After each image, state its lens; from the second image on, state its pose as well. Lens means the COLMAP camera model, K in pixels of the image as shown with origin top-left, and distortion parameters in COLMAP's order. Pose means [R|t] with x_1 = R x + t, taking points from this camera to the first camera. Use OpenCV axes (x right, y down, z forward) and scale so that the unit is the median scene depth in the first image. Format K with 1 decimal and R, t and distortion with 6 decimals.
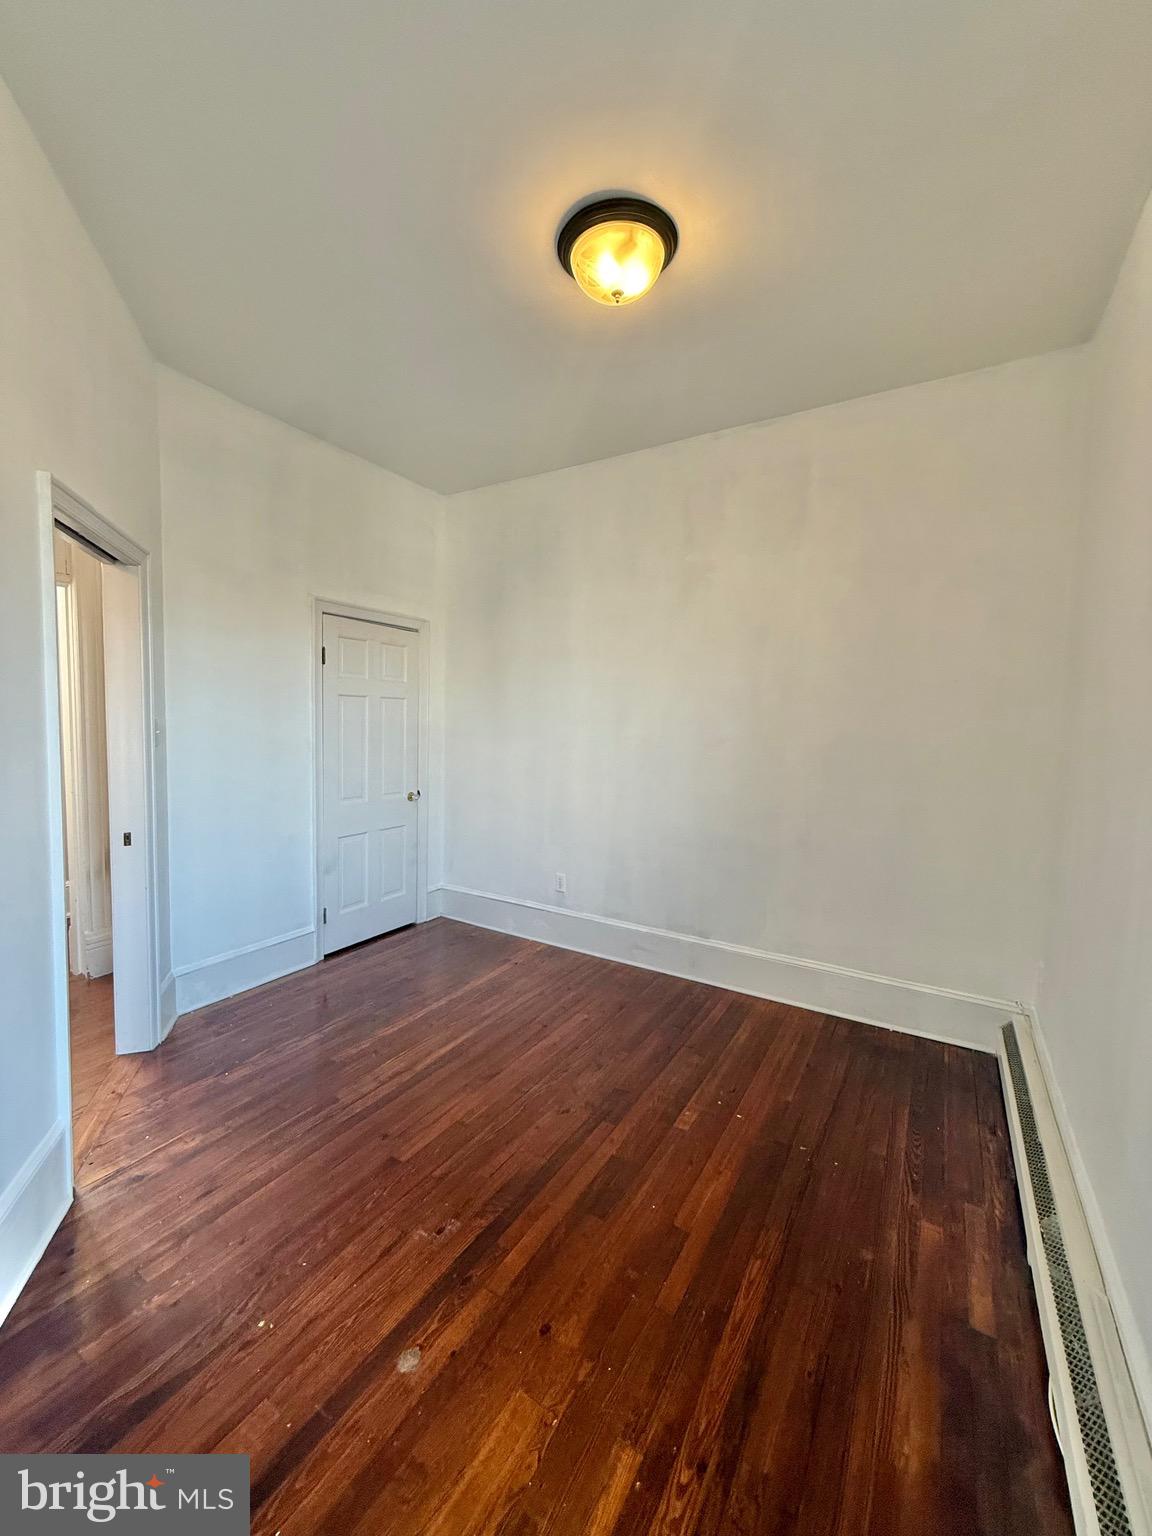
lens RADIAL K [[612.4, 0, 578.7], [0, 612.4, 765.9], [0, 0, 1]] dist [0.000432, 0.000358]
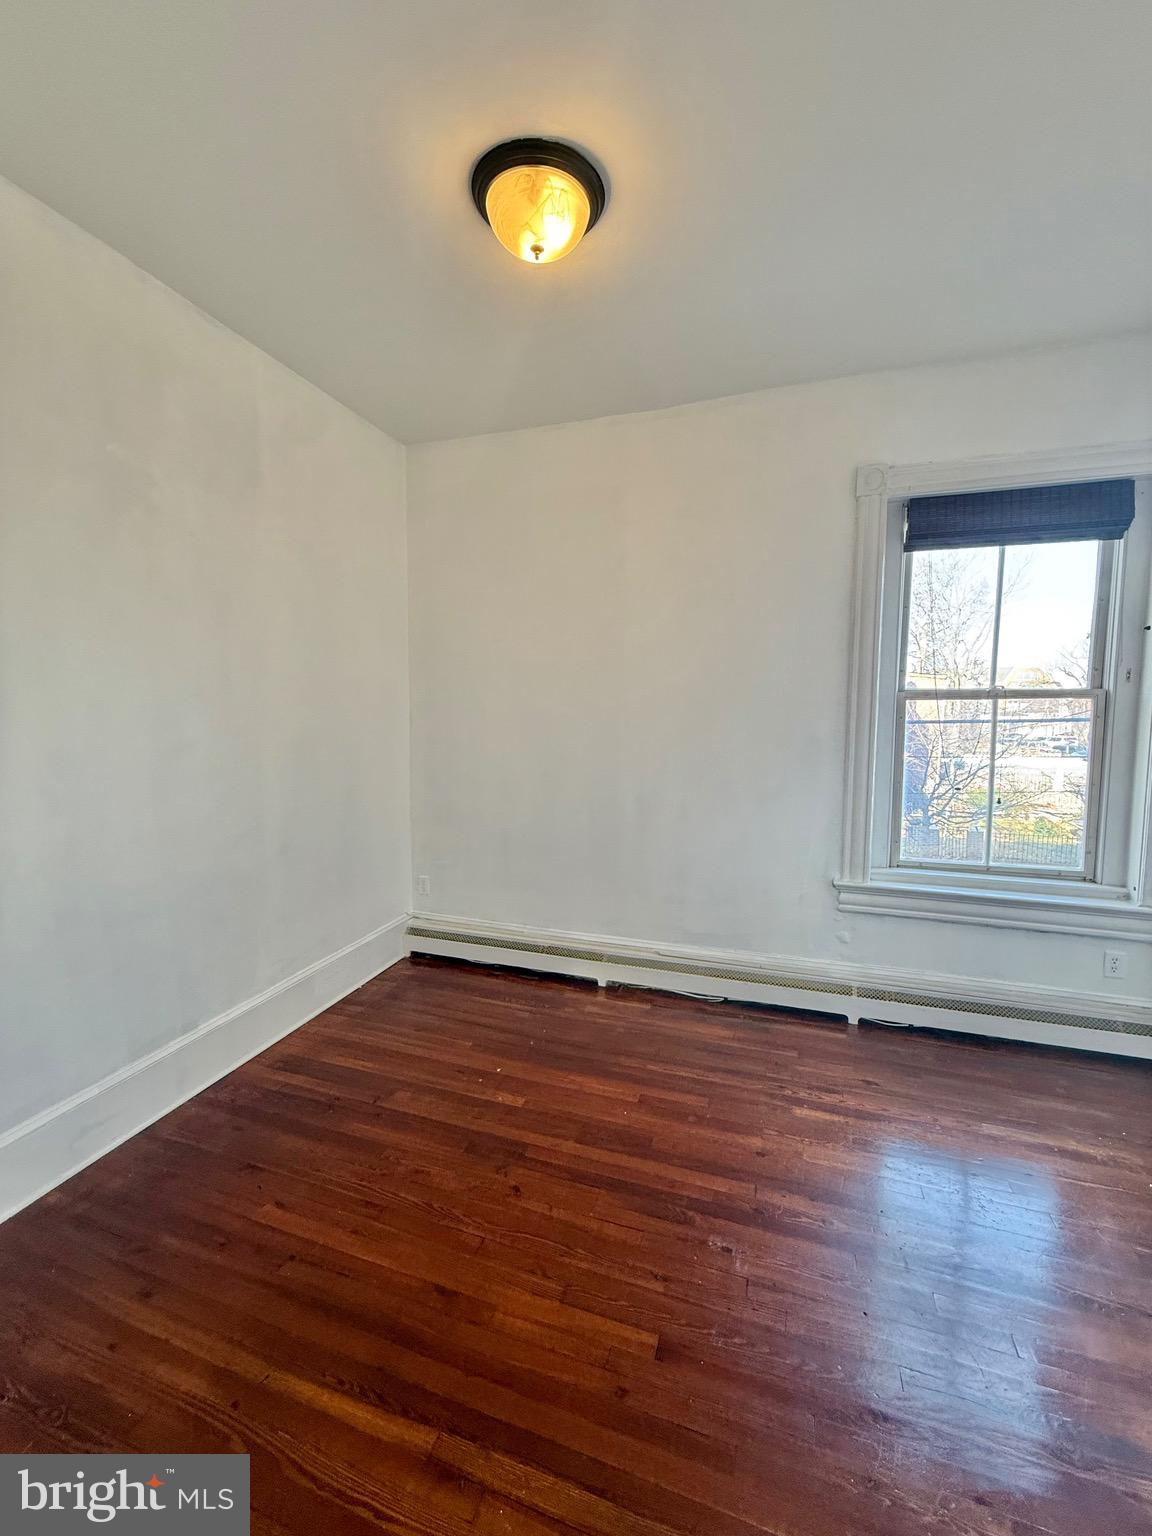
lens RADIAL K [[612.4, 0, 578.7], [0, 612.4, 765.9], [0, 0, 1]] dist [0.000432, 0.000358]
pose [[-0.218021, -0.113739, 0.969294, -0.788599], [0.065259, 0.989264, 0.130761, -0.112731], [-0.973760, 0.091764, -0.208258, 1.040030]]
